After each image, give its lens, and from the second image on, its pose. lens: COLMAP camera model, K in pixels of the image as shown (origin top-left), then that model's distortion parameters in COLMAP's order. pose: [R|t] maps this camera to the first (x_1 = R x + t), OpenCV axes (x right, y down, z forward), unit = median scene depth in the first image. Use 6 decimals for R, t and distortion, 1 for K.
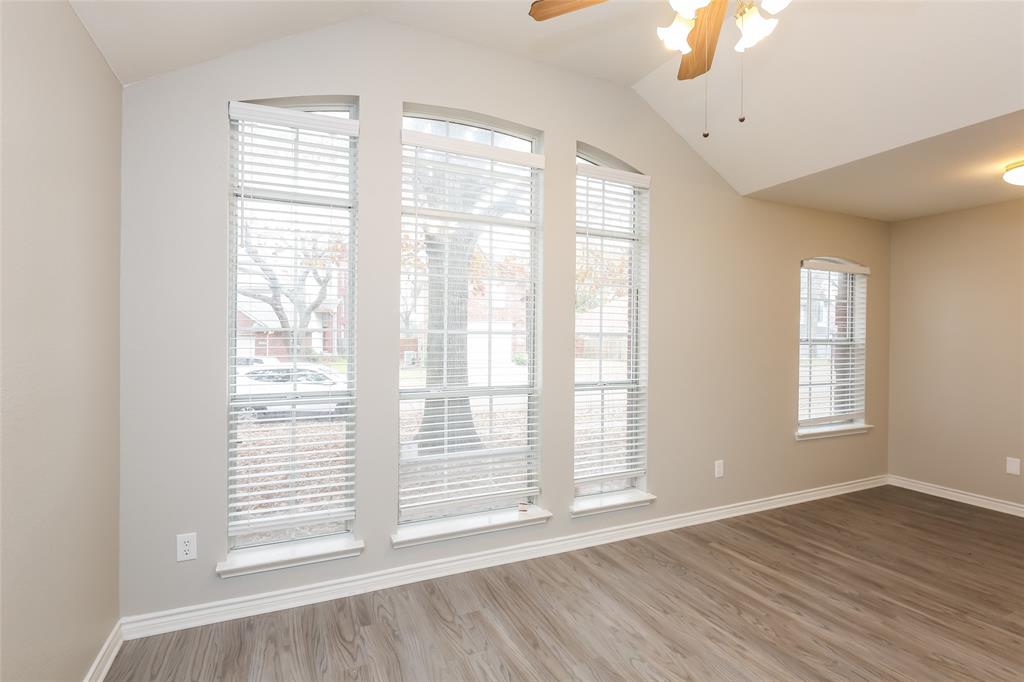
lens RADIAL K [[497.2, 0, 510.6], [0, 497.2, 340.2], [0, 0, 1]] dist [0.003354, -0.003011]
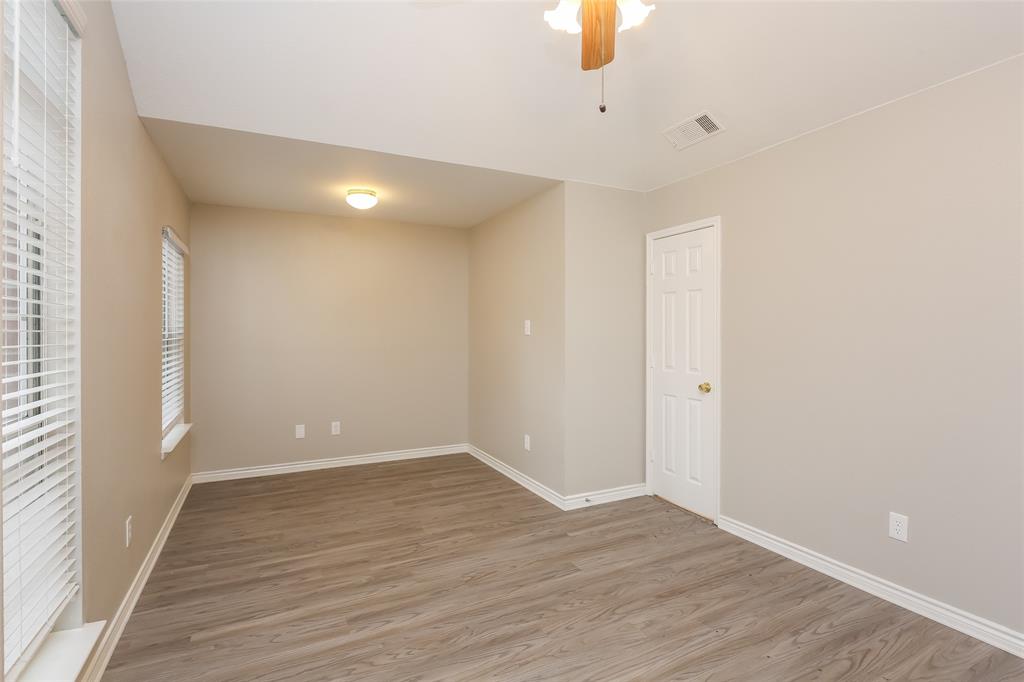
lens RADIAL K [[497.2, 0, 520.4], [0, 497.2, 330.7], [0, 0, 1]] dist [0.003354, -0.003011]
pose [[-0.045185, -0.005234, 0.998965, -0.333217], [0.001858, 0.999984, 0.005323, -0.001284], [-0.998977, 0.002097, -0.045175, 0.728883]]
